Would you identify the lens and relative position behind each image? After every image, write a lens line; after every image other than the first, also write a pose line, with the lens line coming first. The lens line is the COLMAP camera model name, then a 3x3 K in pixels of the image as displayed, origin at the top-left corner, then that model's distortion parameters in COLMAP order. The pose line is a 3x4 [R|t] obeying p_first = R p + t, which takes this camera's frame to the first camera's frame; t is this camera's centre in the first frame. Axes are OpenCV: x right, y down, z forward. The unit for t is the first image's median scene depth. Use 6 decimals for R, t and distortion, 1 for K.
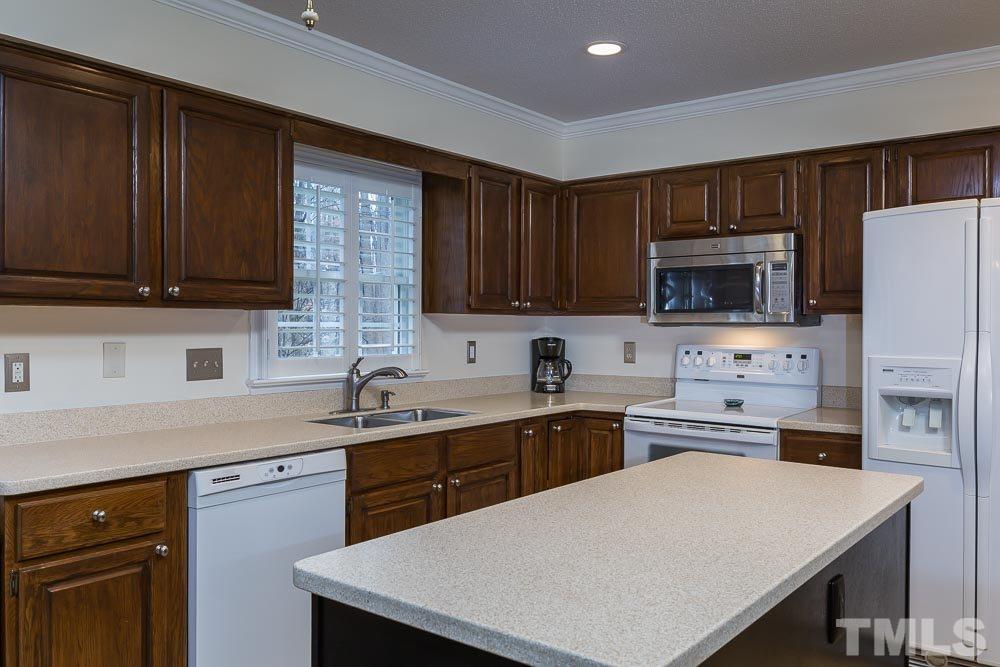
lens RADIAL K [[800.5, 0, 501.0], [0, 800.5, 331.2], [0, 0, 1]] dist [0.013984, 0.003368]
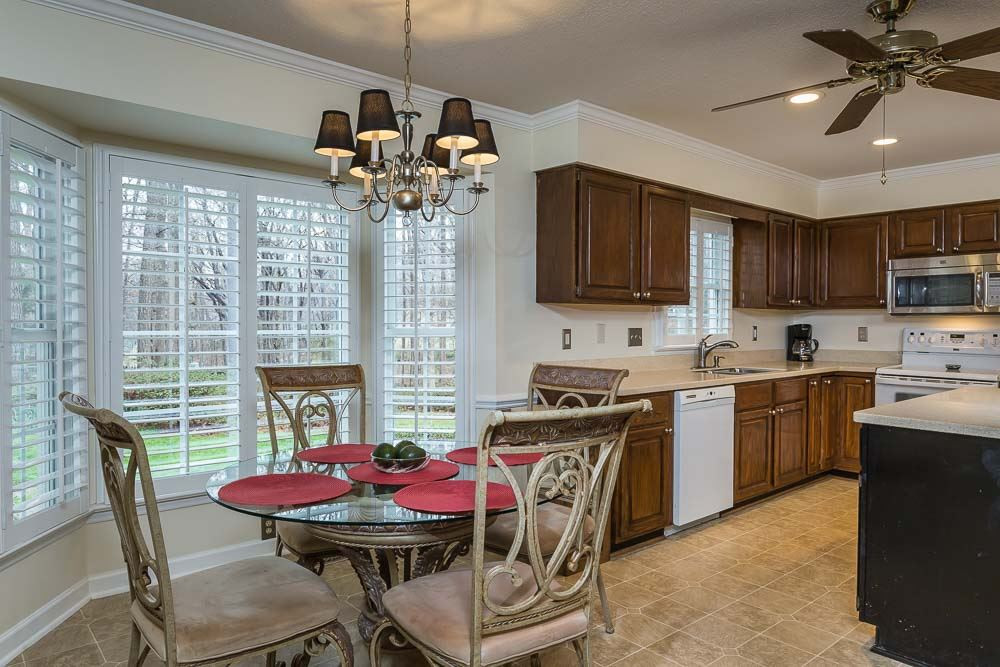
lens RADIAL K [[664.0, 0, 498.5], [0, 664.0, 333.3], [0, 0, 1]] dist [0.001573, 0.002767]
pose [[0.983485, 0.001950, -0.180978, -0.320768], [-0.000175, 0.999952, 0.009821, 0.015259], [0.180989, -0.009627, 0.983438, -0.370447]]
